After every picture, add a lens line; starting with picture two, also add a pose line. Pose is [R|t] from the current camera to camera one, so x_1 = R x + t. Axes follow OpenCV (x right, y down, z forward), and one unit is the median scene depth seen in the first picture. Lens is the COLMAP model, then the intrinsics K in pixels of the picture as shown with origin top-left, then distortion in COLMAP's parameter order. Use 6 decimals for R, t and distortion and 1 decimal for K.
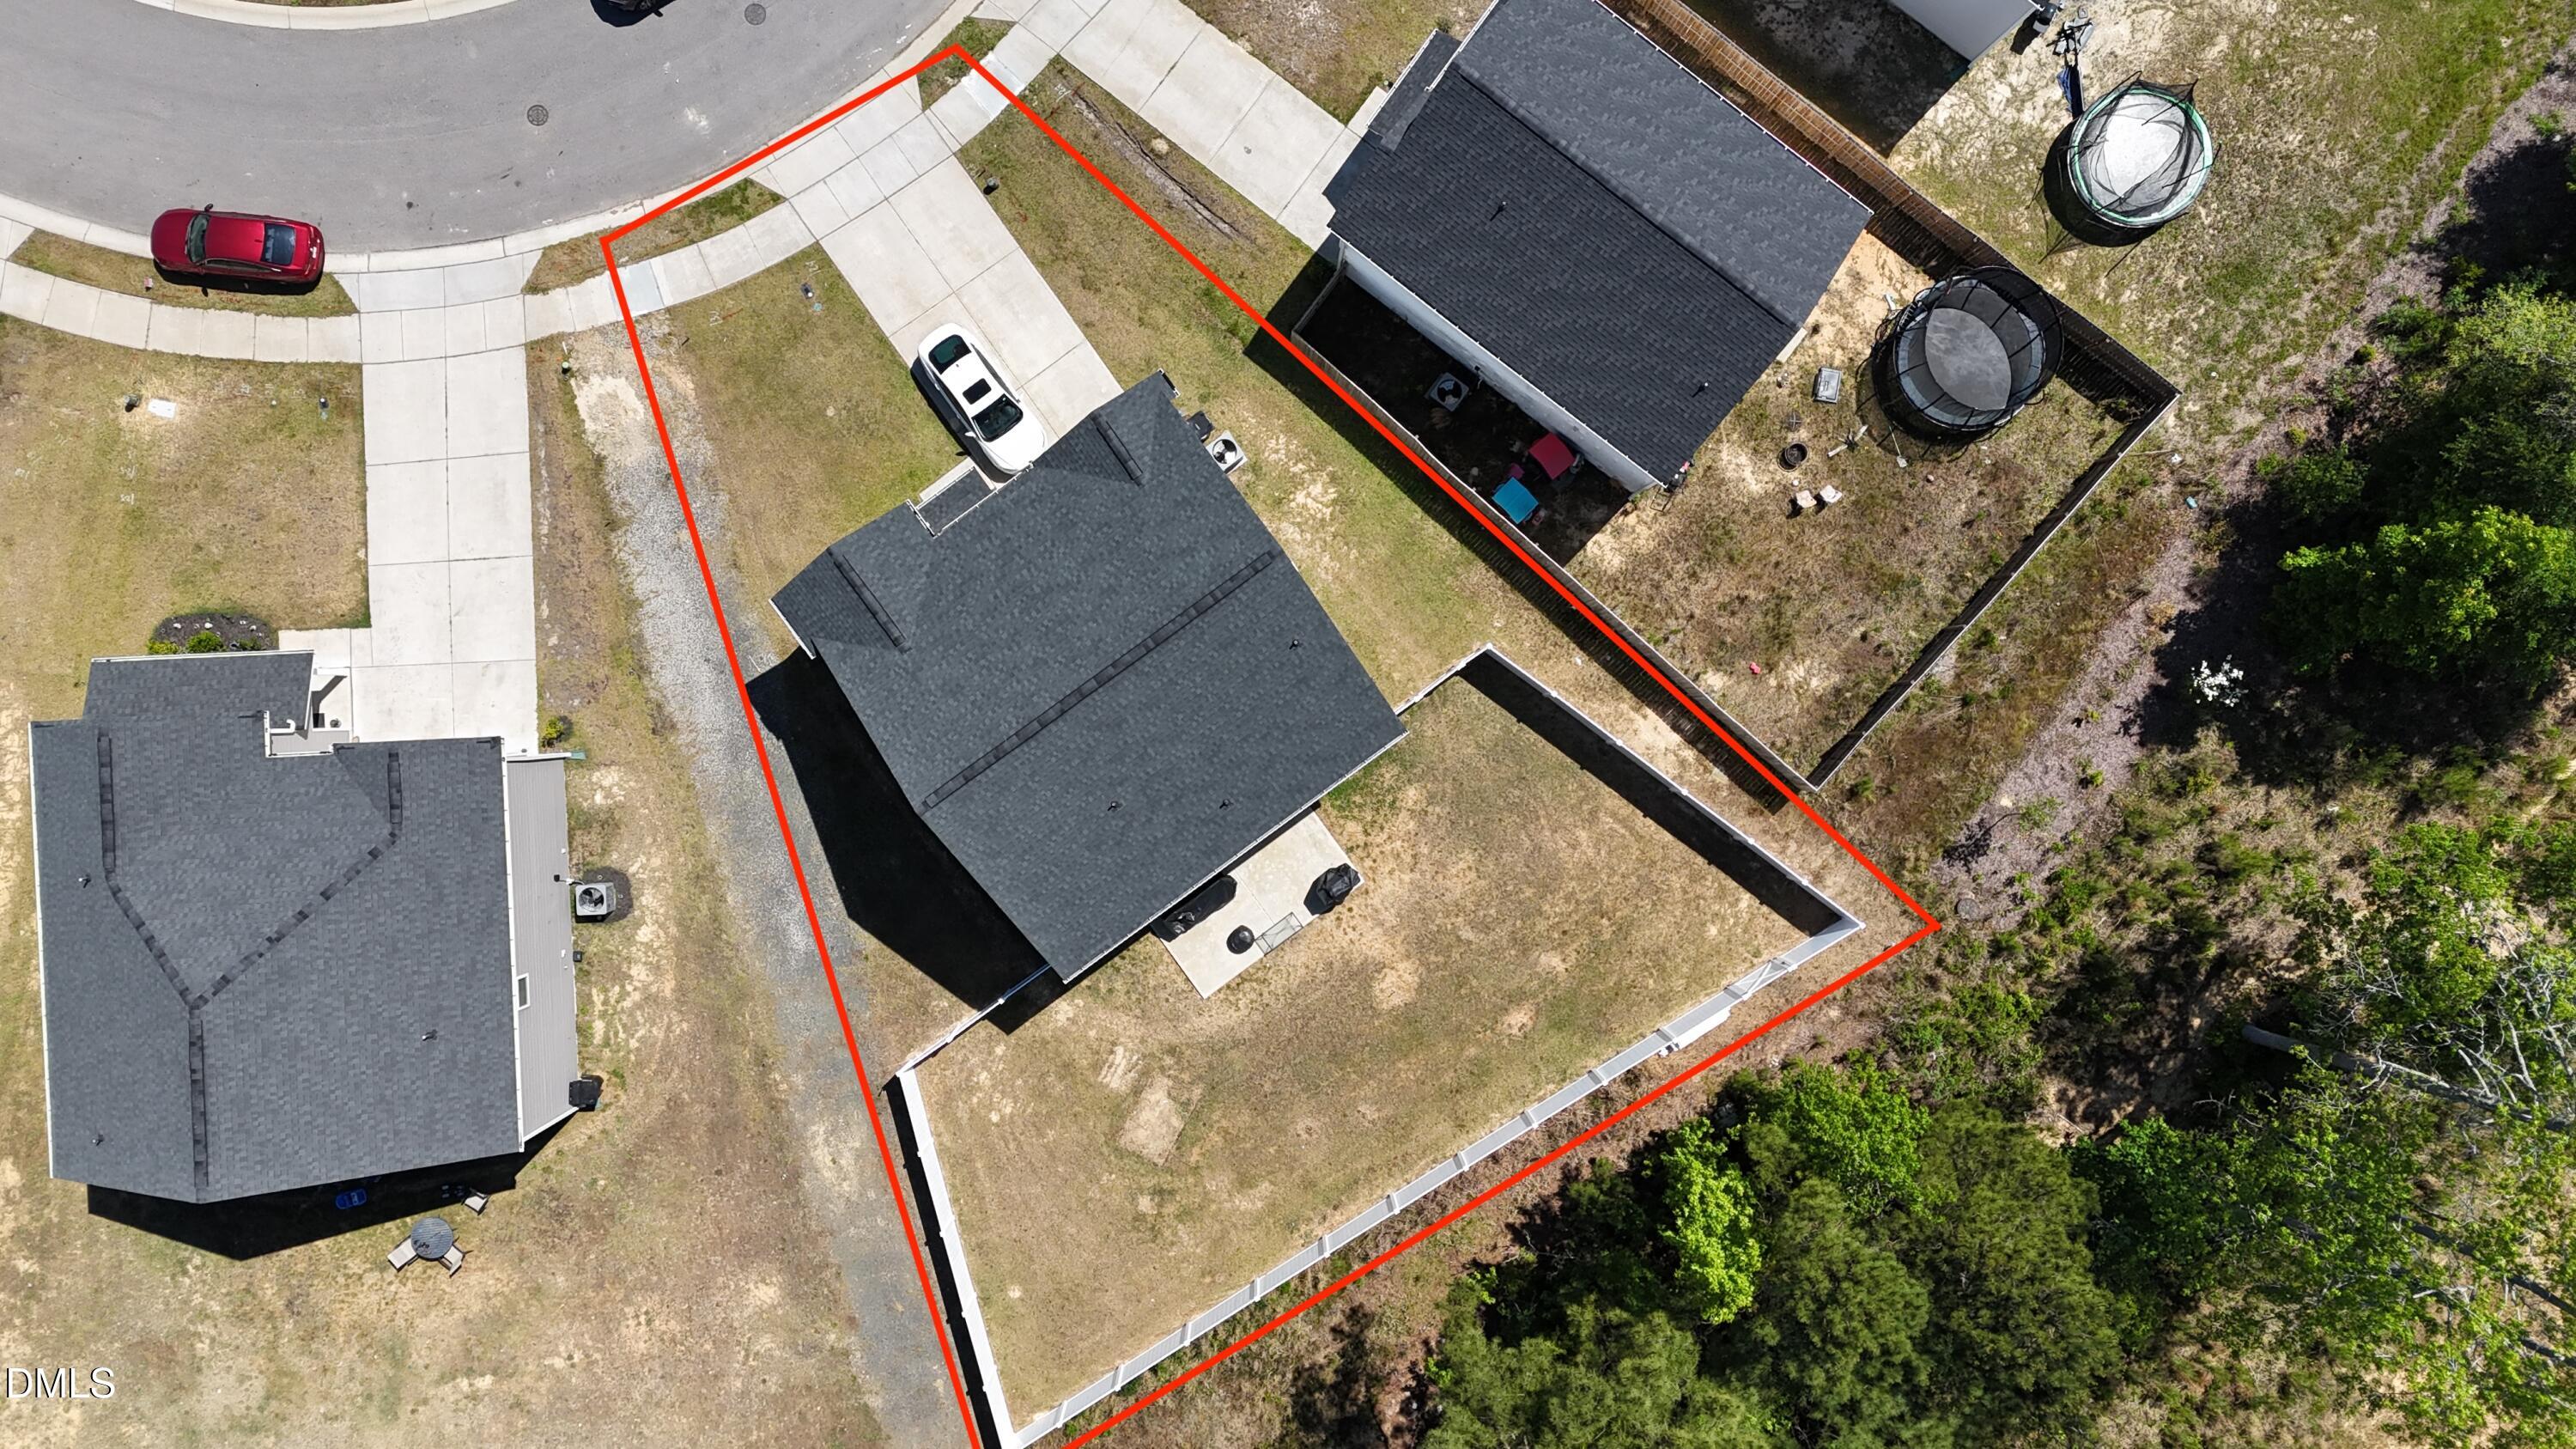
lens RADIAL K [[1902.5, 0, 1290.7], [0, 1902.5, 724.0], [0, 0, 1]] dist [0.081361, -0.074471]
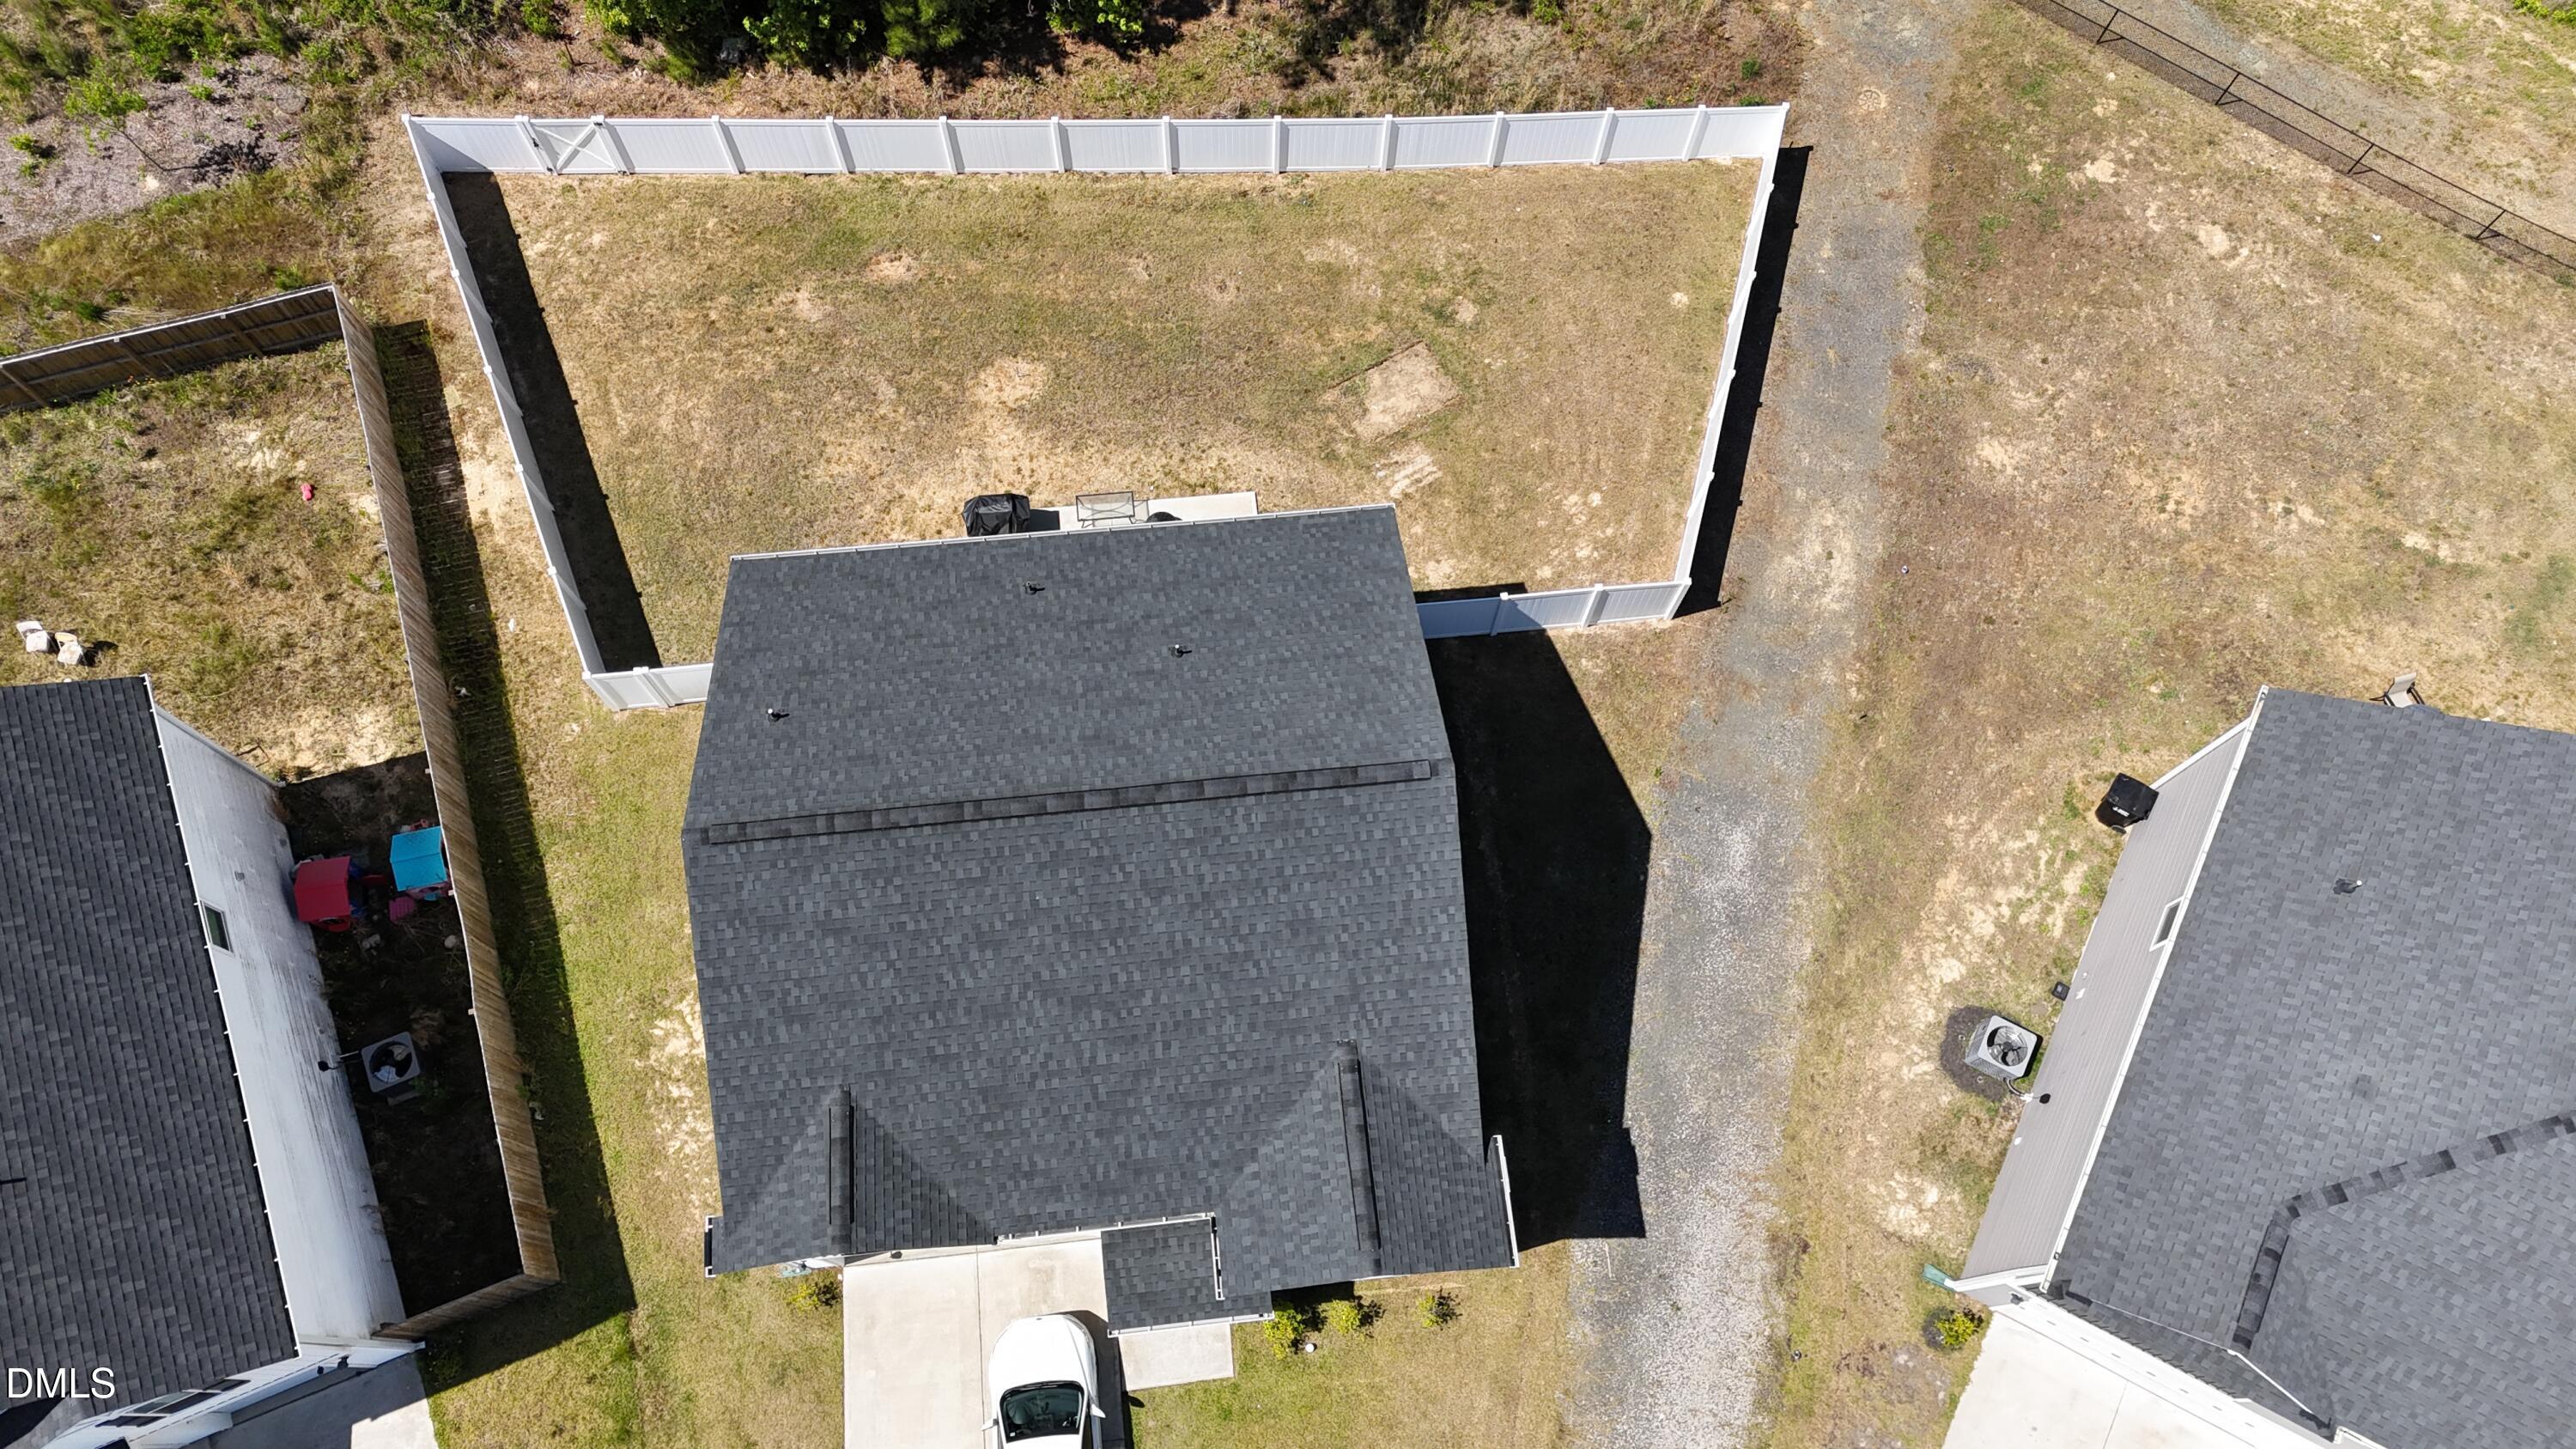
lens RADIAL K [[1902.5, 0, 1290.7], [0, 1902.5, 724.0], [0, 0, 1]] dist [0.081361, -0.074471]
pose [[-0.863053, -0.481632, 0.152216, -0.203956], [0.504439, -0.806275, 0.308969, -0.132170], [-0.026082, 0.343440, 0.938812, 0.375987]]
